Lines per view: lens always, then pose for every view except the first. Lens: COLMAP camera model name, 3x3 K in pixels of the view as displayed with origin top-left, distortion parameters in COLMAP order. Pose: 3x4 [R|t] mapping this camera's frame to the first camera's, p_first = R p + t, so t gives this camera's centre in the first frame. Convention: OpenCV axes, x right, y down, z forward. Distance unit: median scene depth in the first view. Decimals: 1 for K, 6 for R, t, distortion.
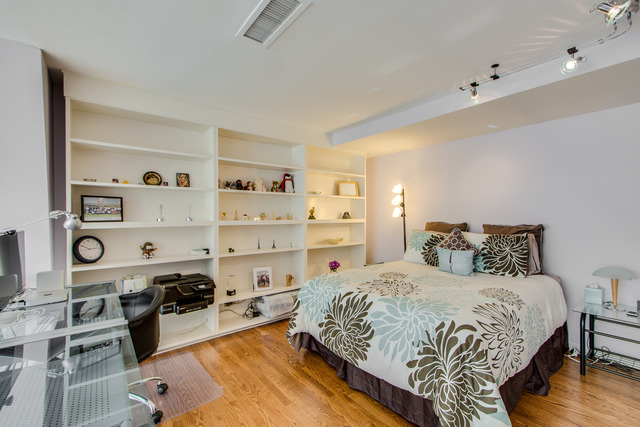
lens RADIAL K [[281.1, 0, 324.8], [0, 281.1, 218.0], [0, 0, 1]] dist [0.013019, -0.000276]
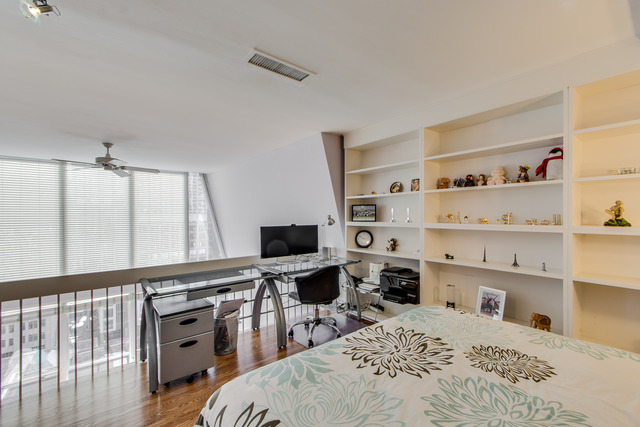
lens RADIAL K [[281.1, 0, 324.8], [0, 281.1, 218.0], [0, 0, 1]] dist [0.013019, -0.000276]
pose [[0.008674, 0.008557, -0.999926, 0.594126], [-0.007152, 0.999938, 0.008495, -0.013614], [0.999937, 0.007077, 0.008734, 0.641927]]
